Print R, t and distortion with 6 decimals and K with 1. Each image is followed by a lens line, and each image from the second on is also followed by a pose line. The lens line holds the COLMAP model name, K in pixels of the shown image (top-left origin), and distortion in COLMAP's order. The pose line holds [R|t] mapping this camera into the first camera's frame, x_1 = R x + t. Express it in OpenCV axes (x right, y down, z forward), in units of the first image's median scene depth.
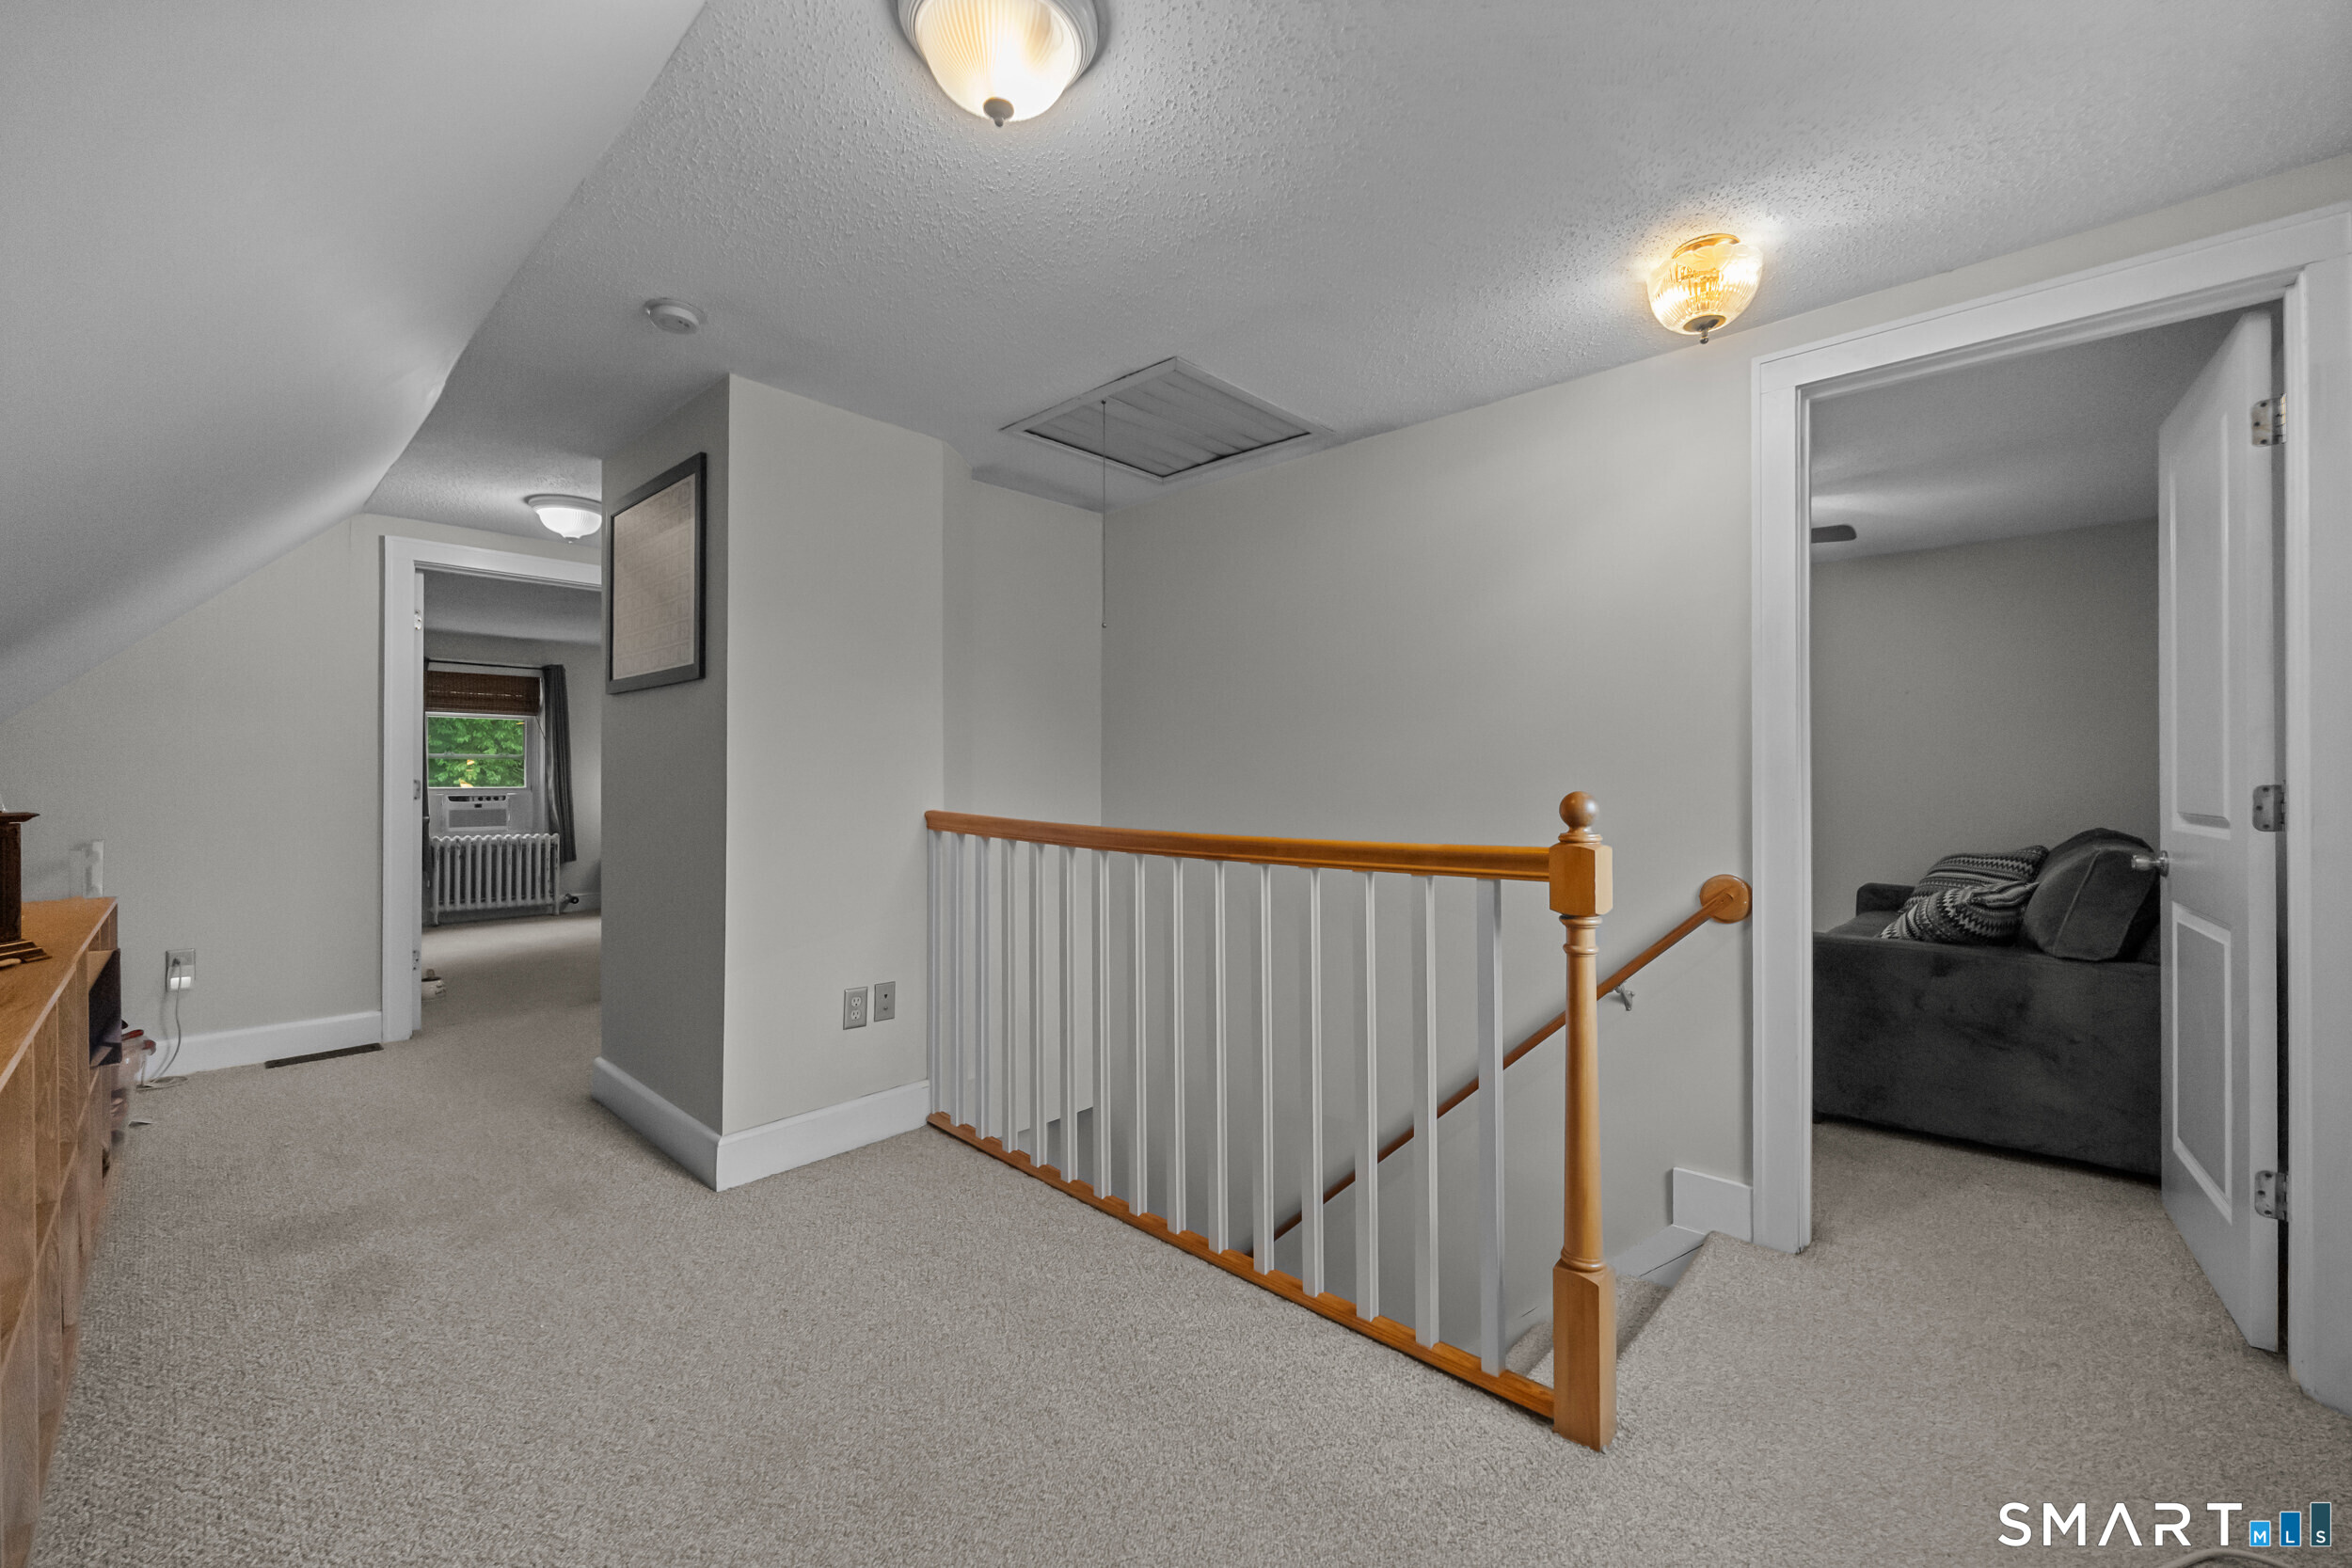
lens RADIAL K [[926.4, 0, 1186.5], [0, 926.4, 774.8], [0, 0, 1]] dist [0.002043, 0.000164]
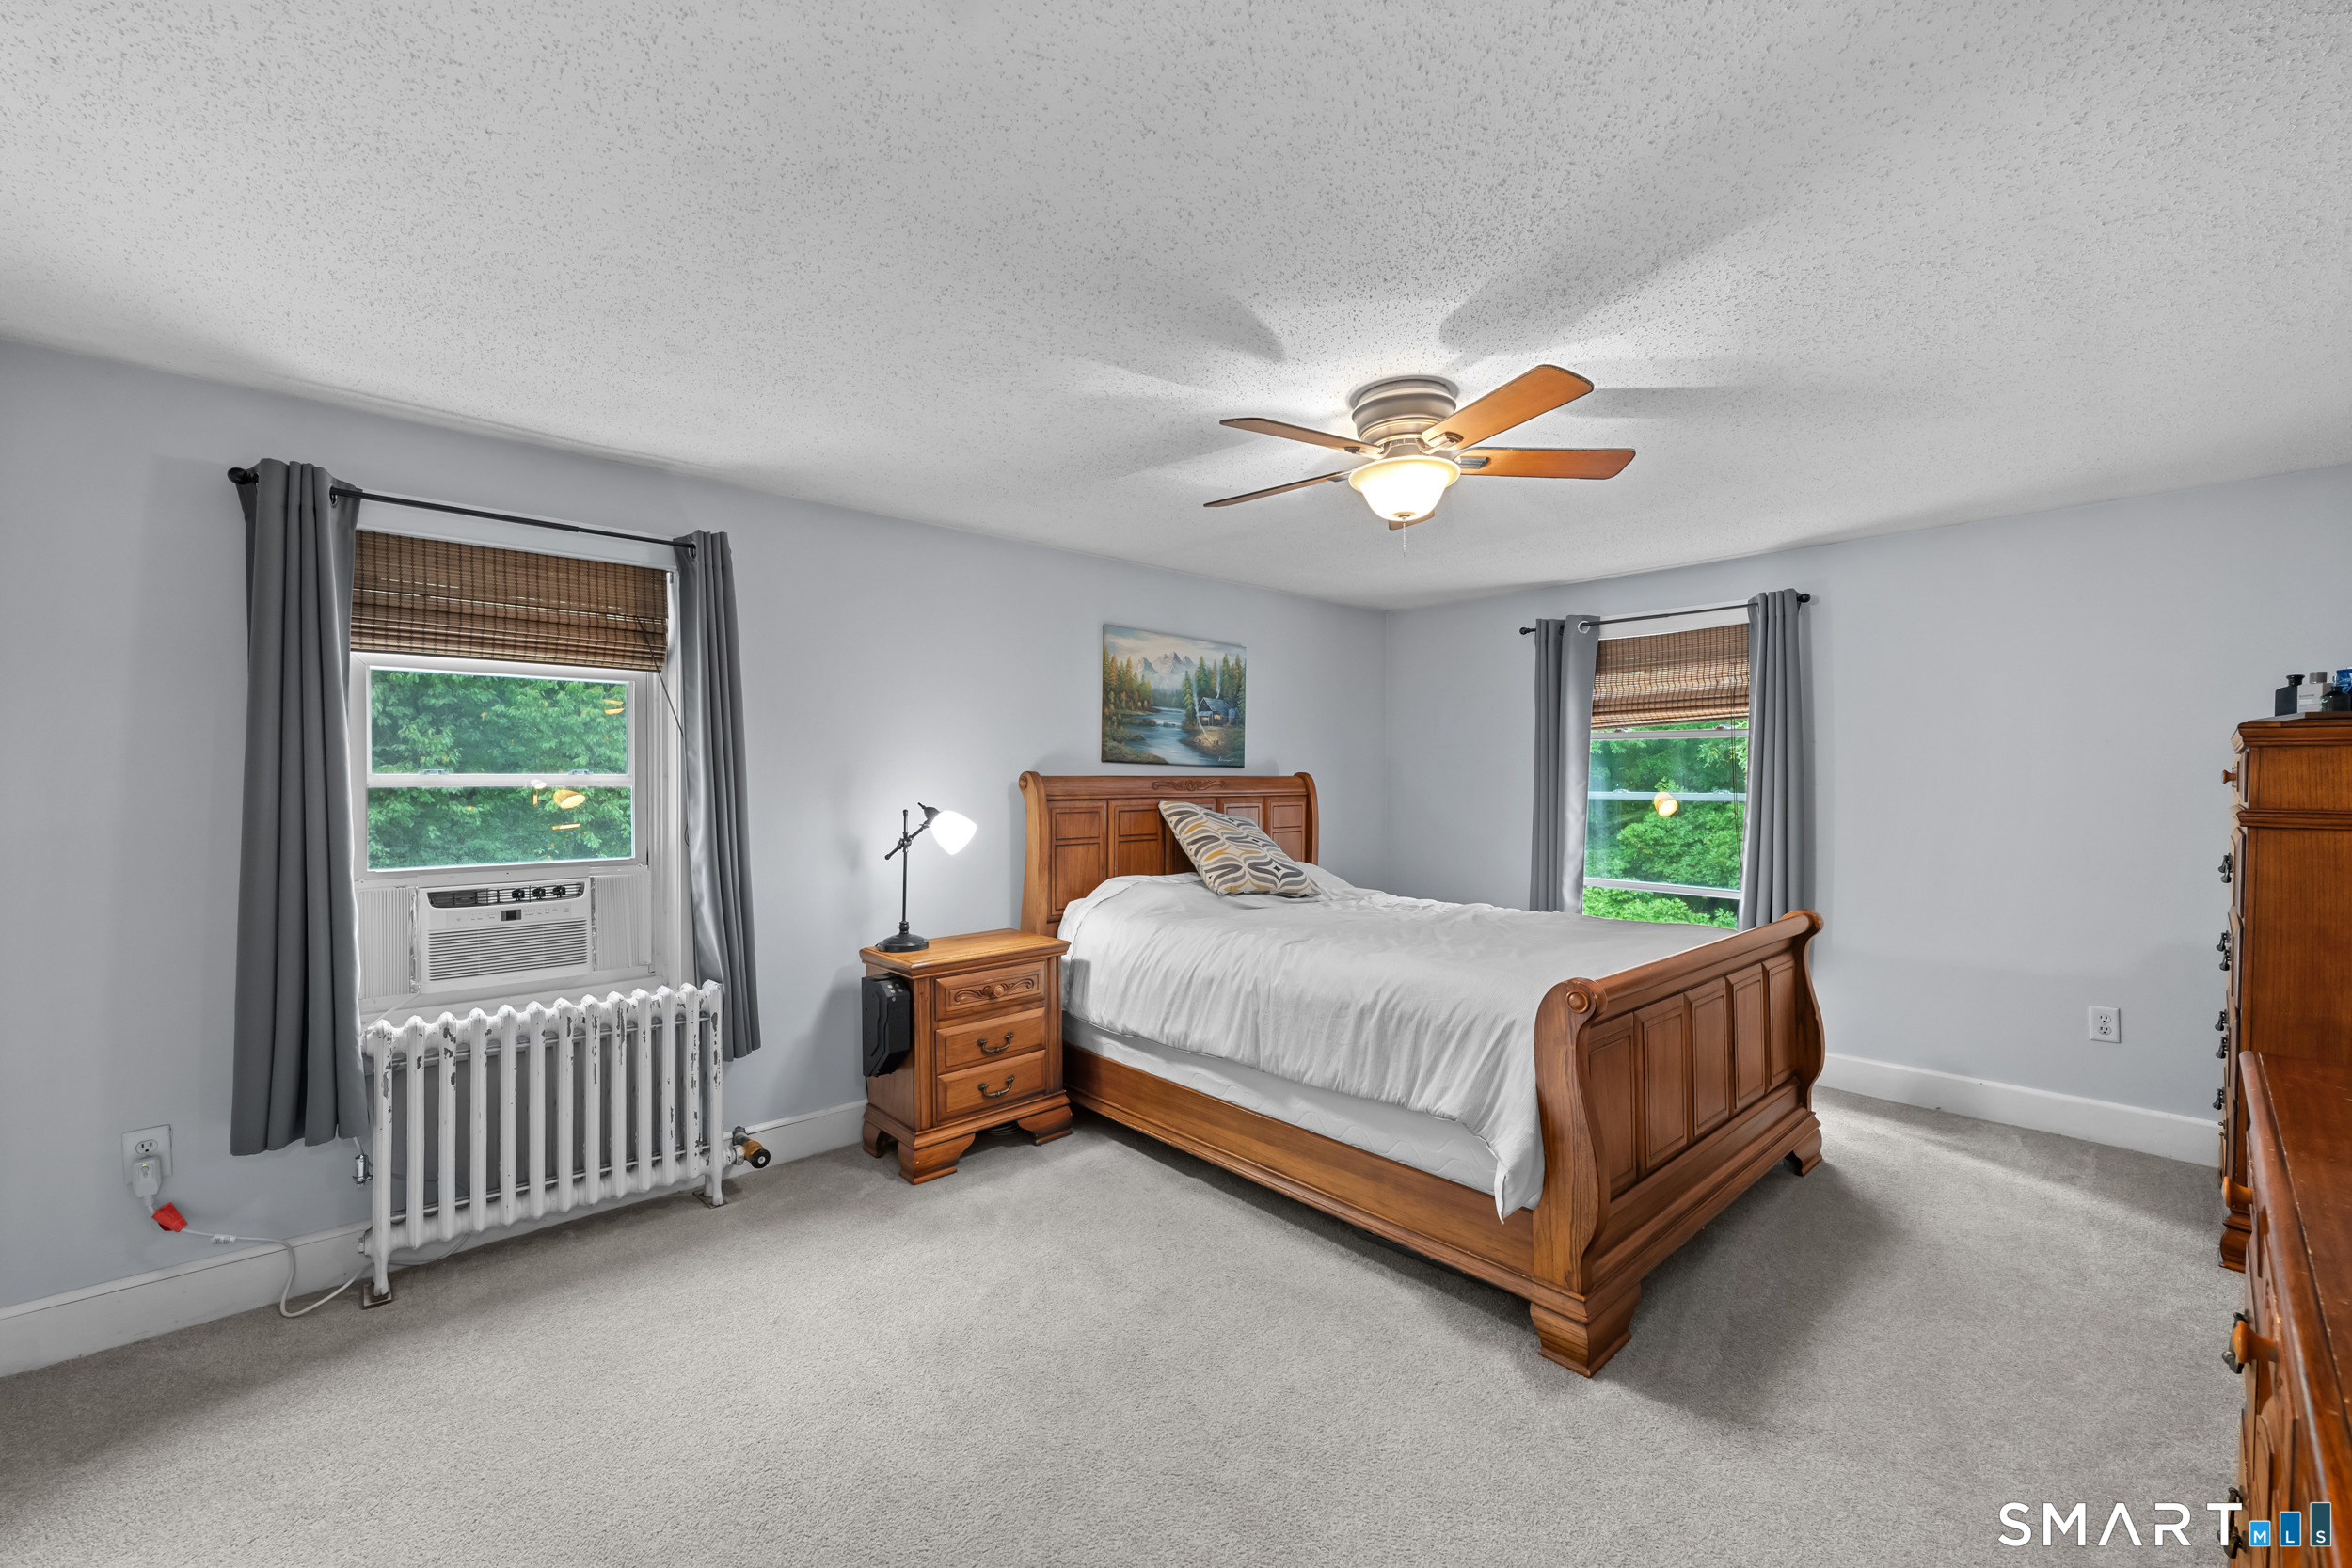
lens RADIAL K [[926.4, 0, 1171.4], [0, 926.4, 788.4], [0, 0, 1]] dist [0.002043, 0.000164]
pose [[0.993697, -0.004660, -0.112001, -0.460120], [0.005403, 0.999965, 0.006338, -0.016774], [0.111968, -0.006904, 0.993688, 0.659298]]
